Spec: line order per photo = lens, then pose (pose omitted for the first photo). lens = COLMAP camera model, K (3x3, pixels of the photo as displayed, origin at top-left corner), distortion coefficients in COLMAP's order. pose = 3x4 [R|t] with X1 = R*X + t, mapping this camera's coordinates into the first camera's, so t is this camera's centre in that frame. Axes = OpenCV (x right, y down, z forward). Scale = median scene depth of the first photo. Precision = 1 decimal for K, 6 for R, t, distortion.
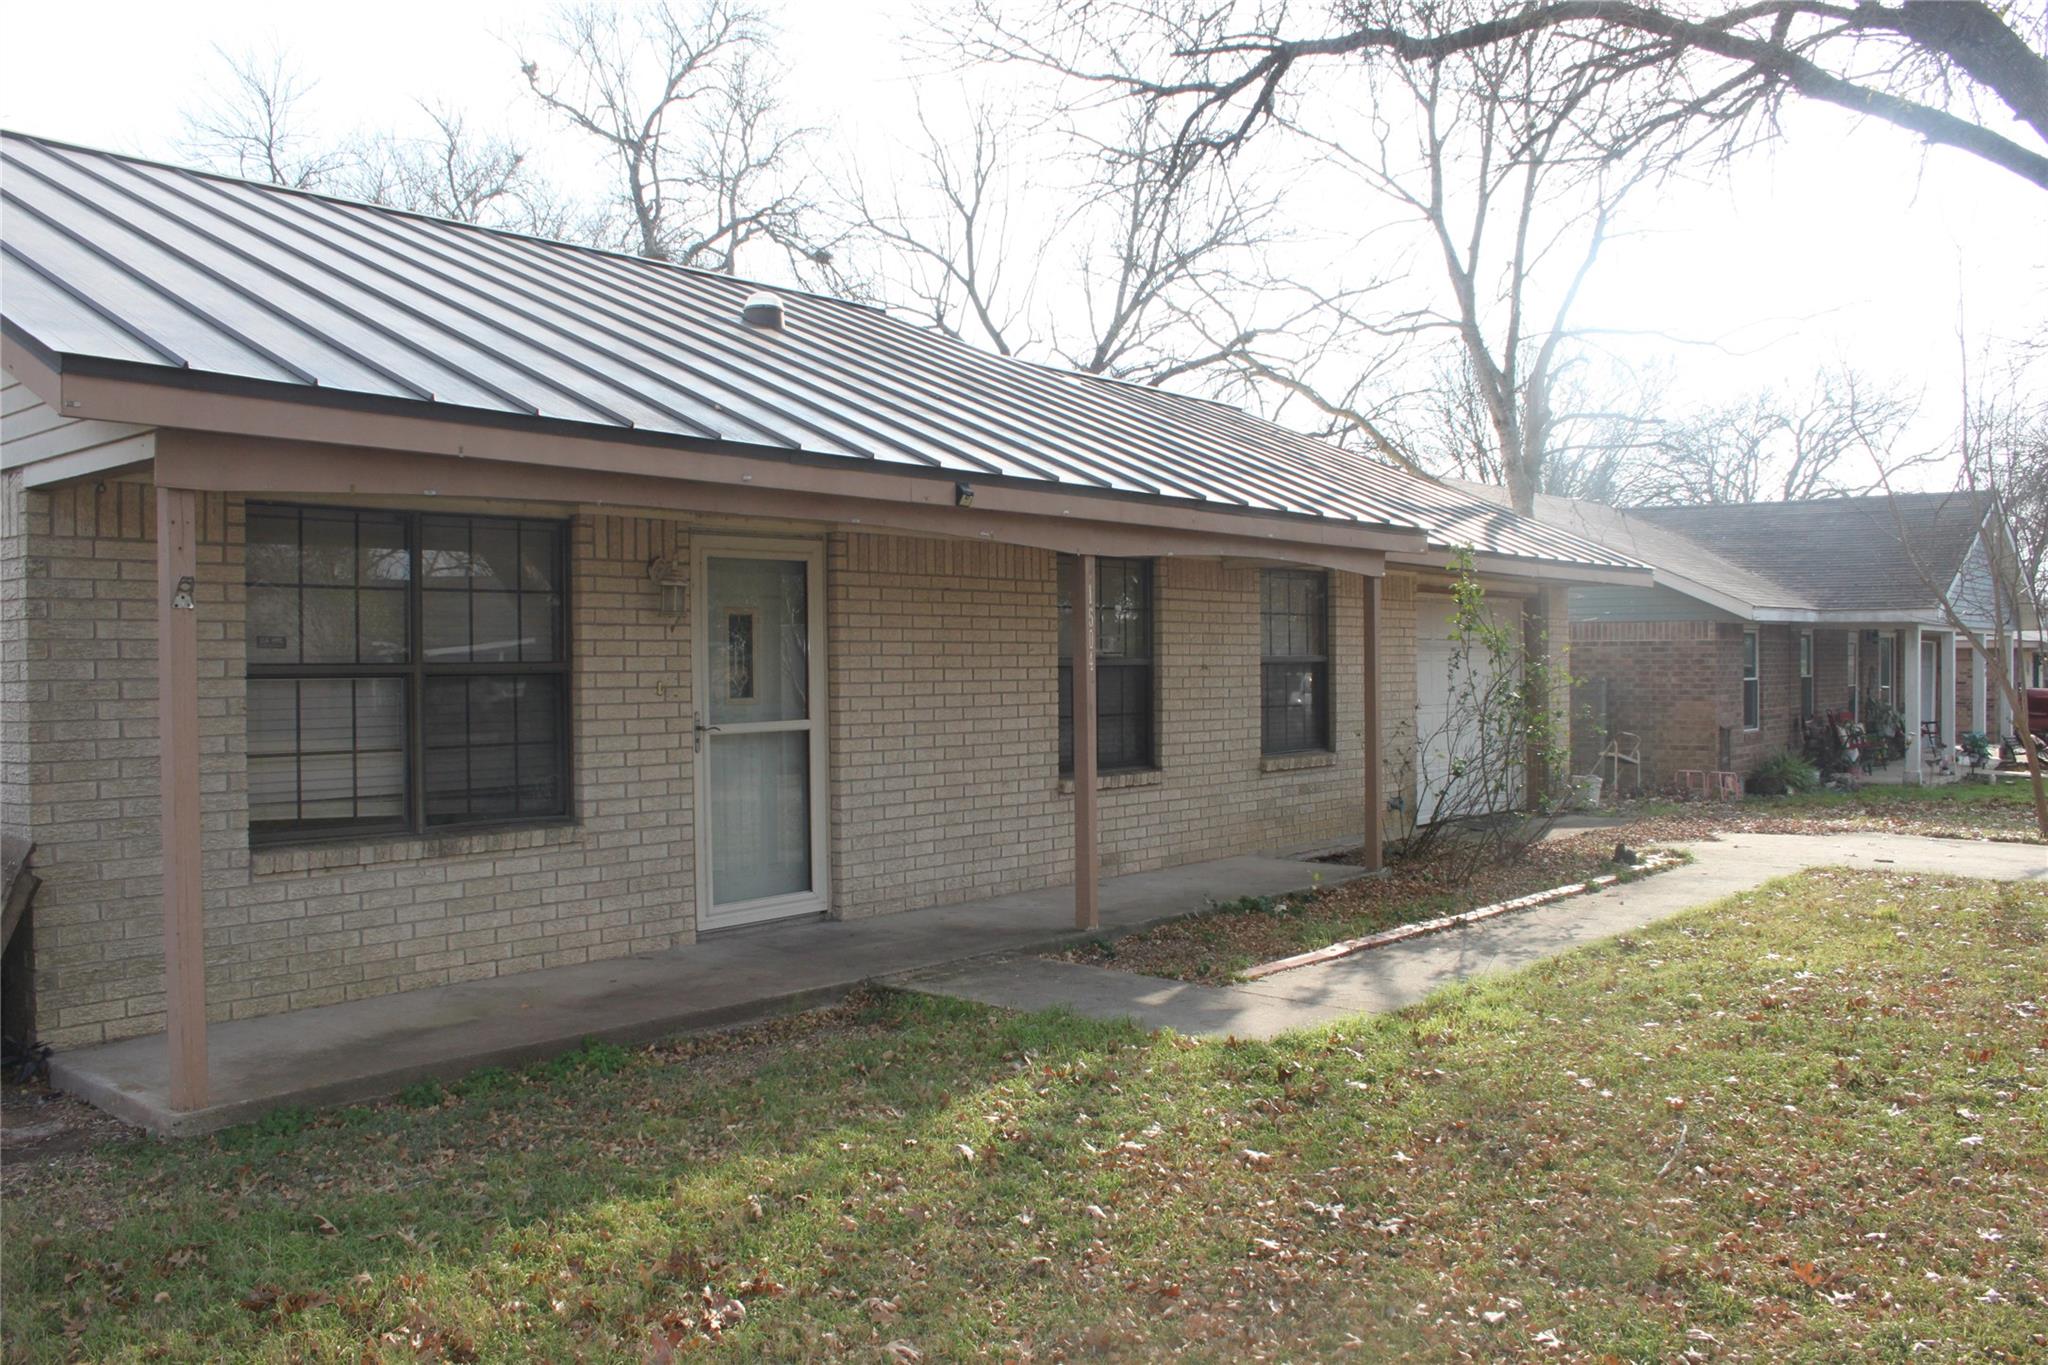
lens RADIAL K [[1682.4, 0, 1018.2], [0, 1682.4, 676.8], [0, 0, 1]] dist [-0.154574, 0.089903]
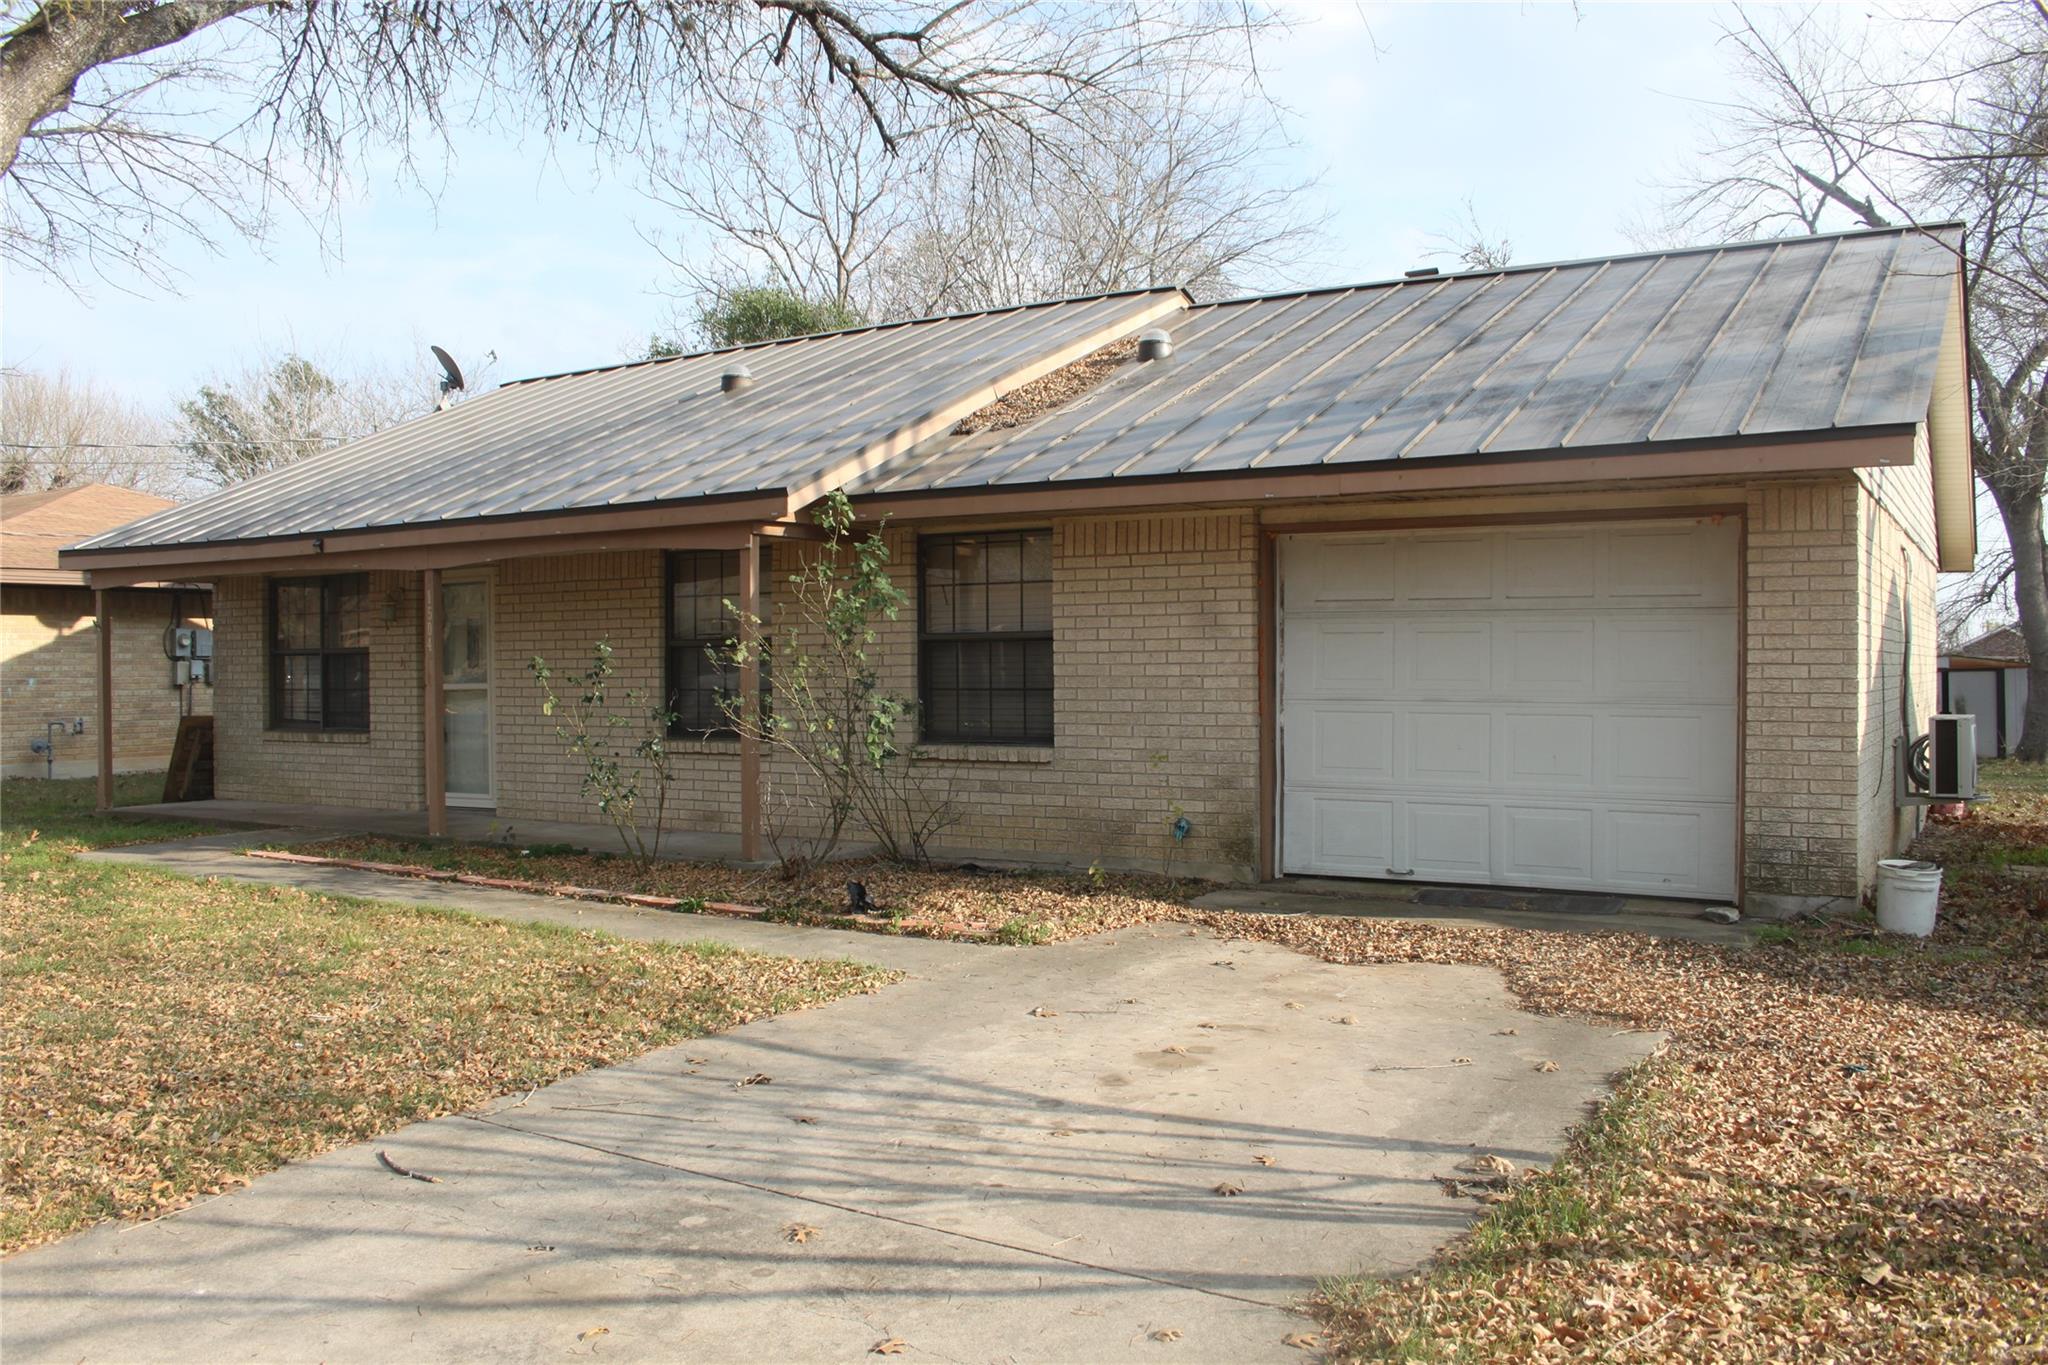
lens RADIAL K [[1682.4, 0, 1029.3], [0, 1682.4, 686.4], [0, 0, 1]] dist [-0.154574, 0.089903]
pose [[0.146641, 0.016461, -0.989053, 1.579407], [-0.002943, 0.999864, 0.016205, 0.002340], [0.989185, 0.000534, 0.146670, 1.371115]]
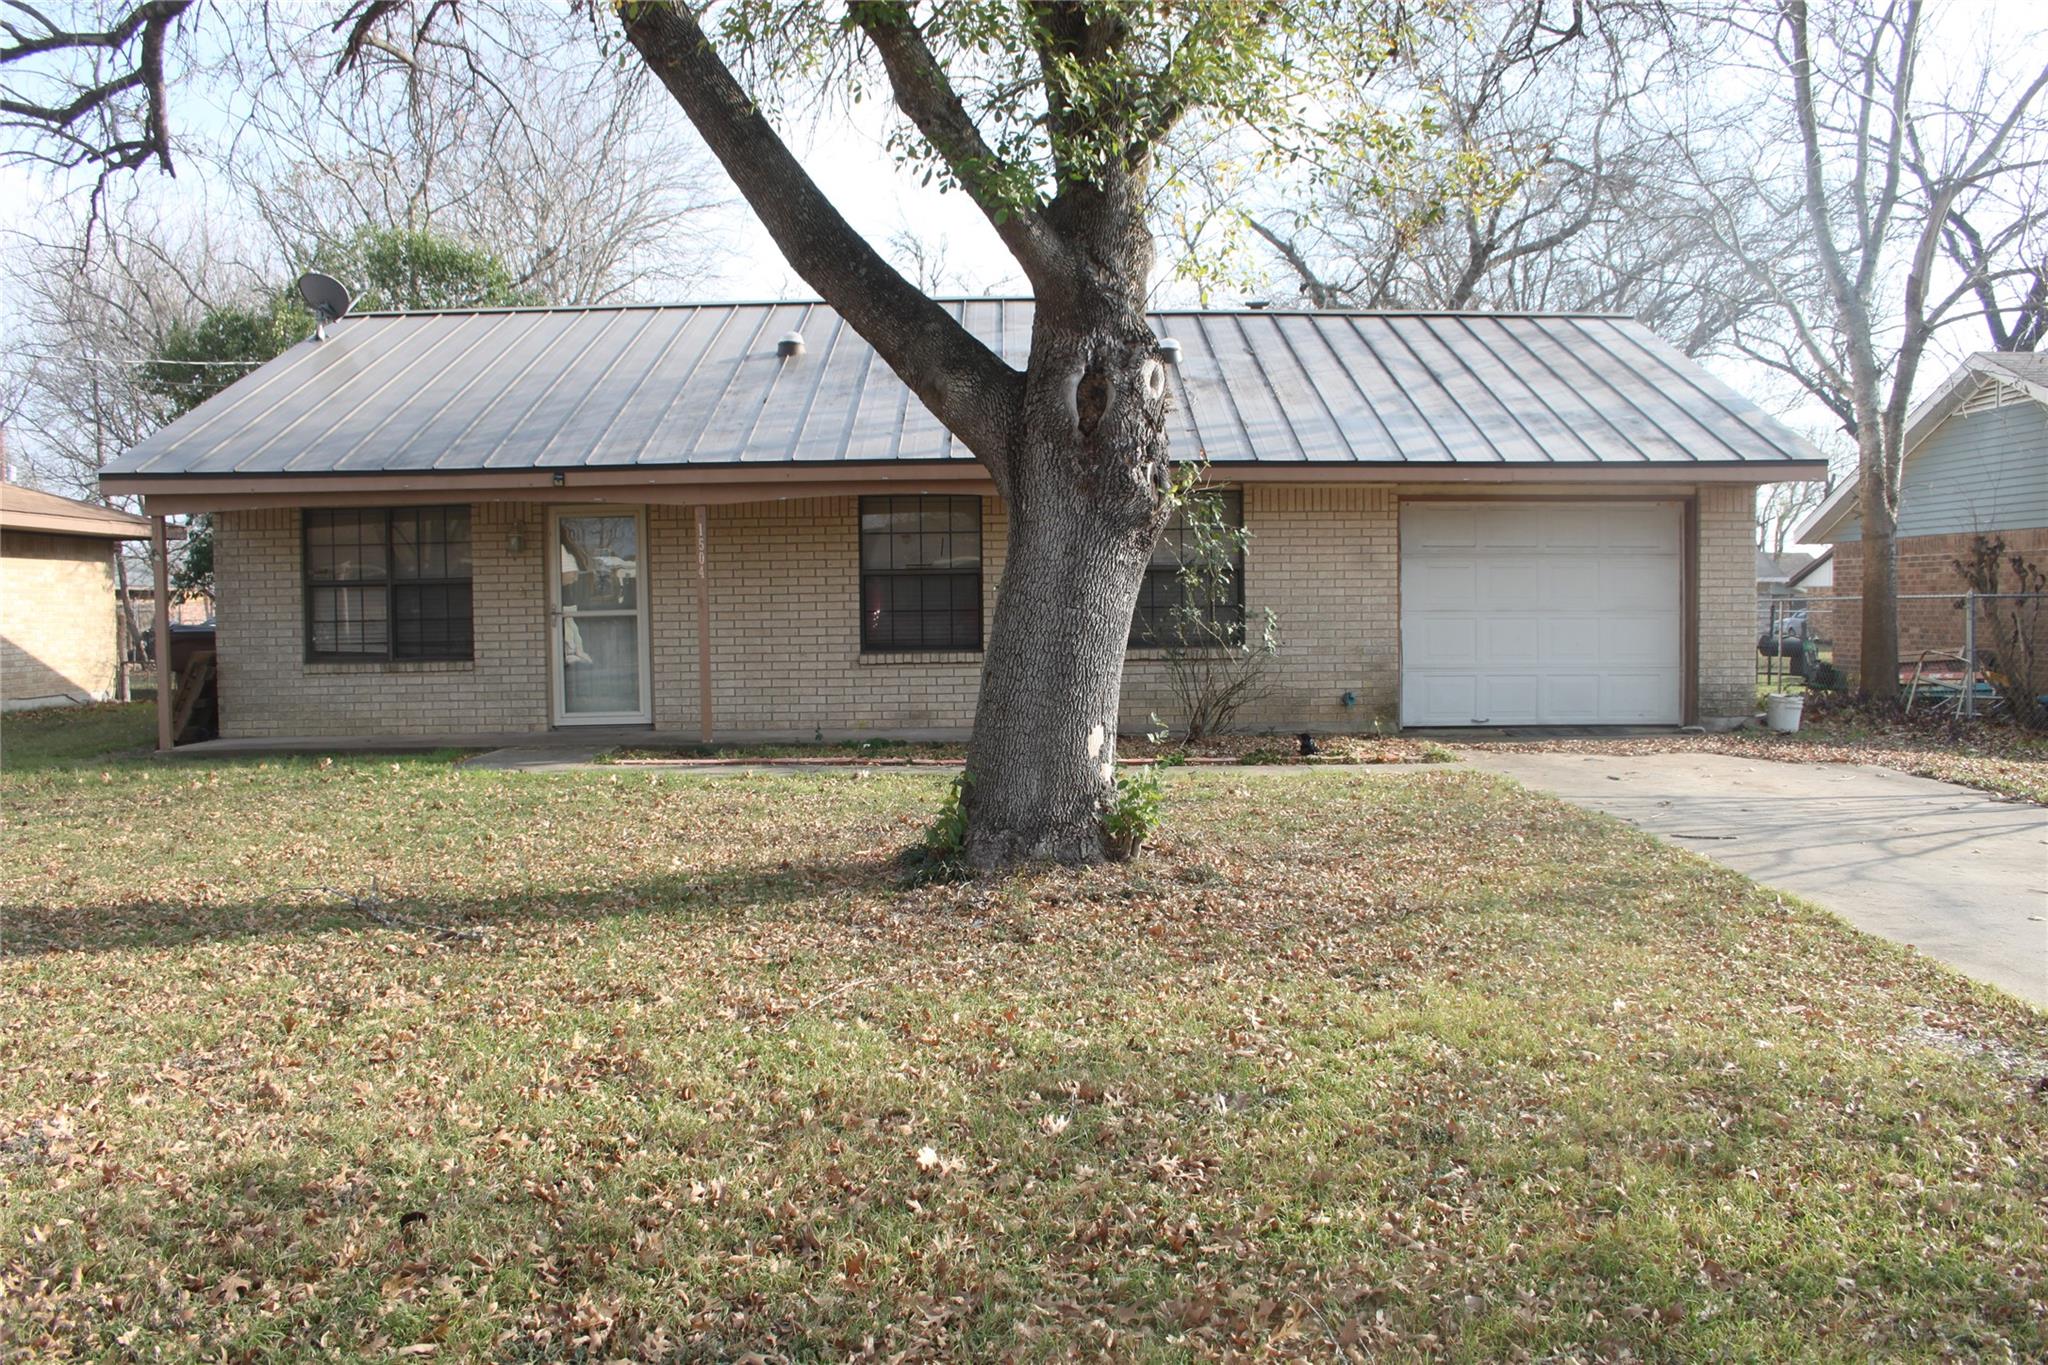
lens RADIAL K [[1682.4, 0, 1027.1], [0, 1682.4, 699.9], [0, 0, 1]] dist [-0.154574, 0.089903]
pose [[0.649110, 0.039891, -0.759648, 1.526993], [0.002455, 0.998509, 0.054531, 0.027634], [0.760691, -0.037262, 0.648044, 0.219982]]
